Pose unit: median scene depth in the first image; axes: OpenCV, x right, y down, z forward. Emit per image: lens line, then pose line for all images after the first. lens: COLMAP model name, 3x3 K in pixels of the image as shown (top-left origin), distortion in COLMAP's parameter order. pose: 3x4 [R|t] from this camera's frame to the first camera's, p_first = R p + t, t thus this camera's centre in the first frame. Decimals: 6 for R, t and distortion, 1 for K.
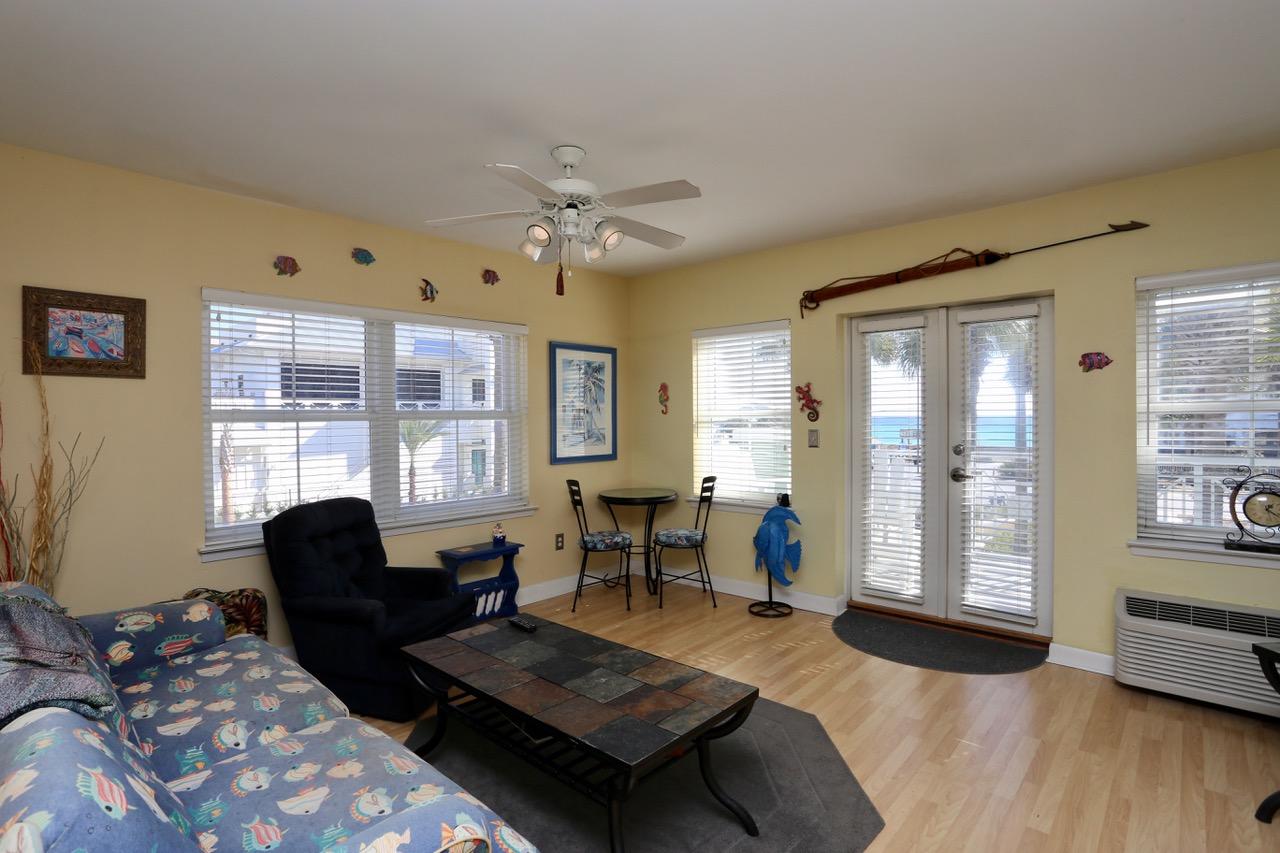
lens RADIAL K [[626.6, 0, 631.9], [0, 626.6, 427.6], [0, 0, 1]] dist [-0.077662, 0.030593]
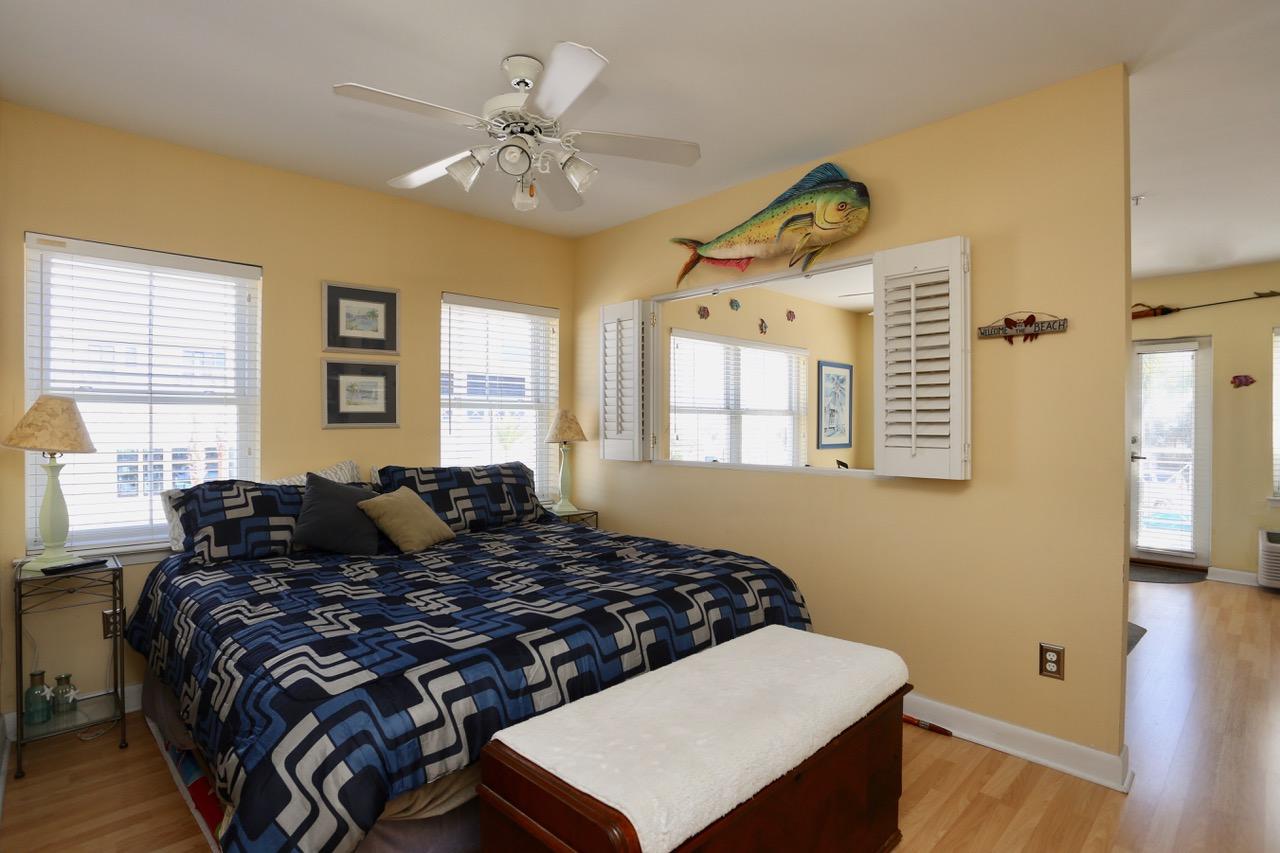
lens RADIAL K [[626.6, 0, 631.9], [0, 626.6, 427.6], [0, 0, 1]] dist [-0.077662, 0.030593]
pose [[0.997061, 0.014503, -0.075223, -0.548230], [-0.015110, 0.999858, -0.007508, 0.035380], [0.075104, 0.008623, 0.997138, -0.514780]]
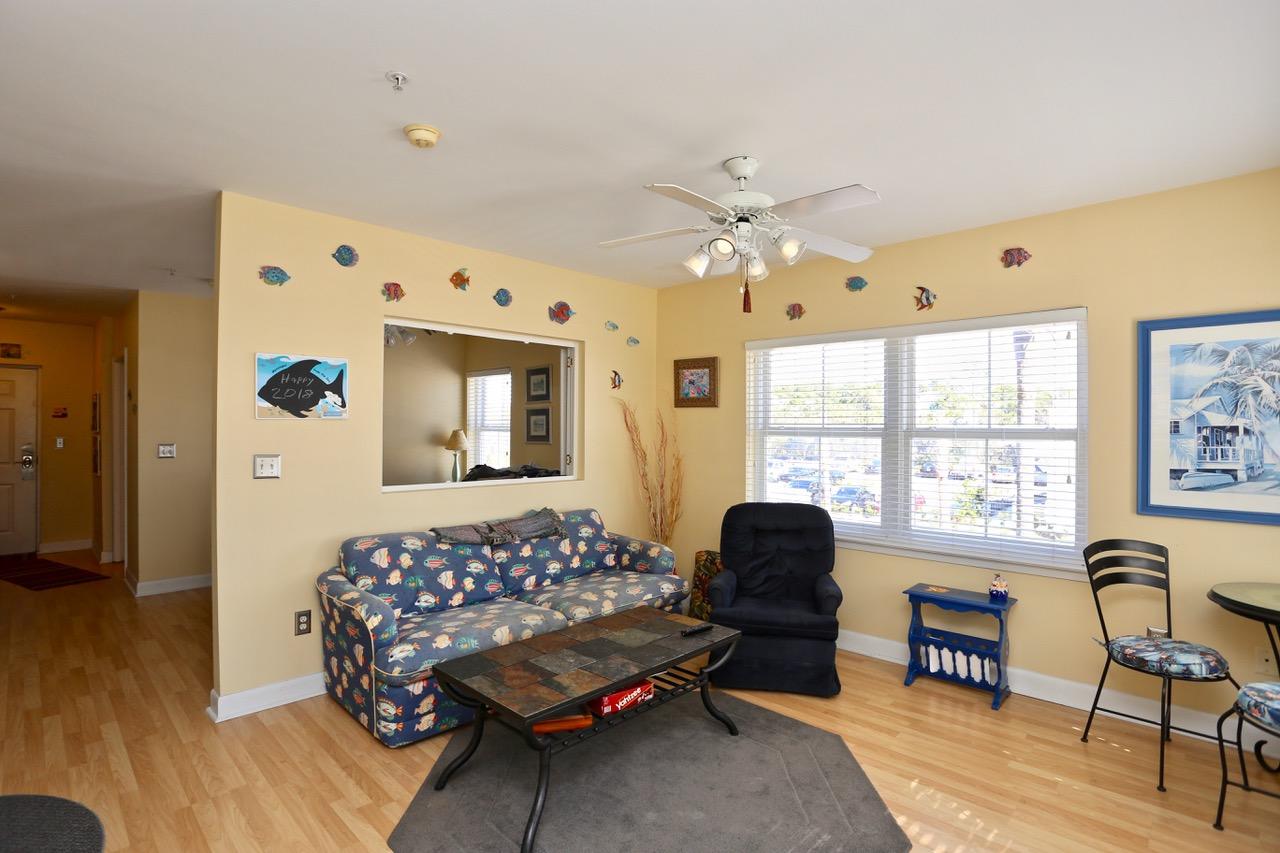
lens RADIAL K [[626.6, 0, 631.9], [0, 626.6, 427.6], [0, 0, 1]] dist [-0.077662, 0.030593]
pose [[-0.025787, 0.009299, -0.999624, 0.622266], [-0.021816, 0.999713, 0.009863, -0.030127], [0.999429, 0.022062, -0.025577, 0.622312]]
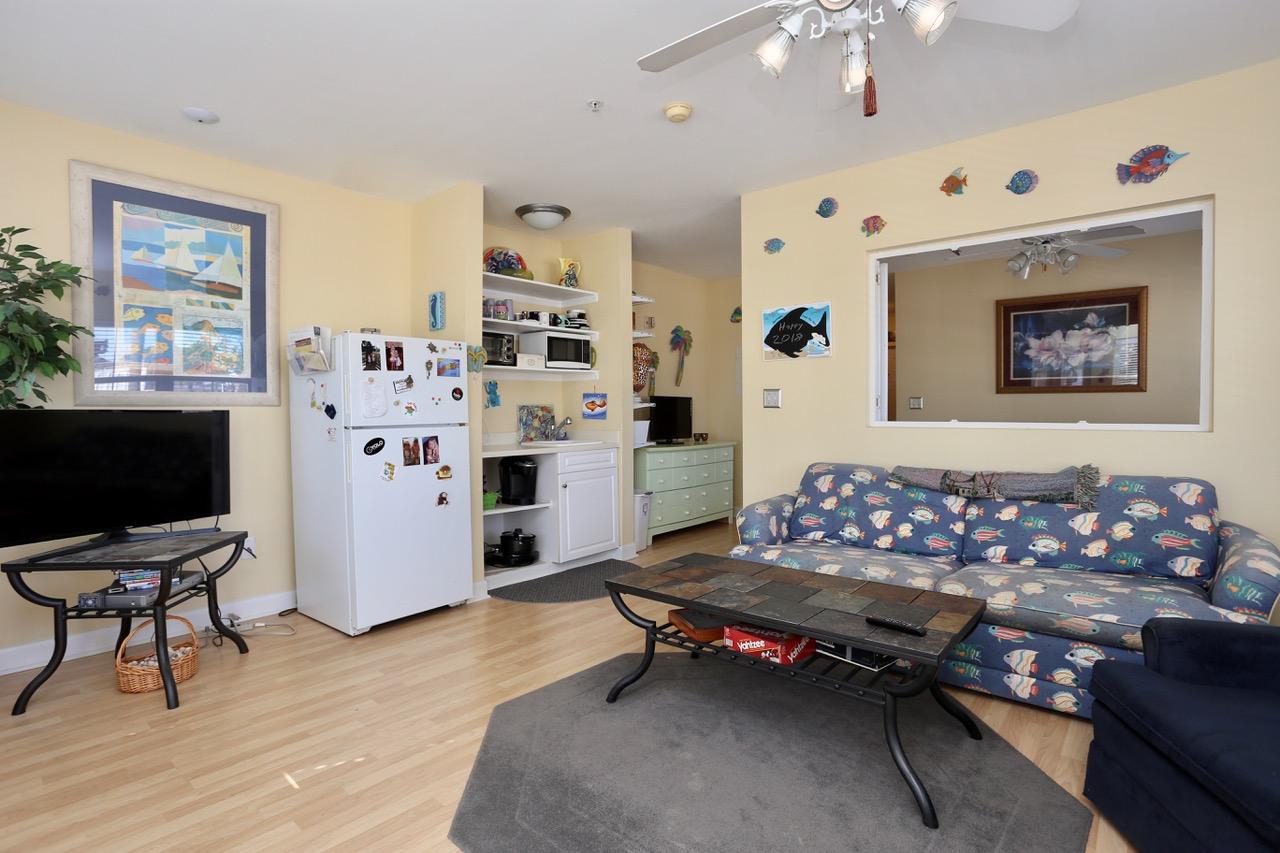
lens RADIAL K [[626.6, 0, 631.9], [0, 626.6, 427.6], [0, 0, 1]] dist [-0.077662, 0.030593]
pose [[-0.999208, 0.019097, -0.034921, 0.099407], [0.017533, 0.998852, 0.044571, 0.037823], [0.035732, 0.043924, -0.998396, 1.153840]]
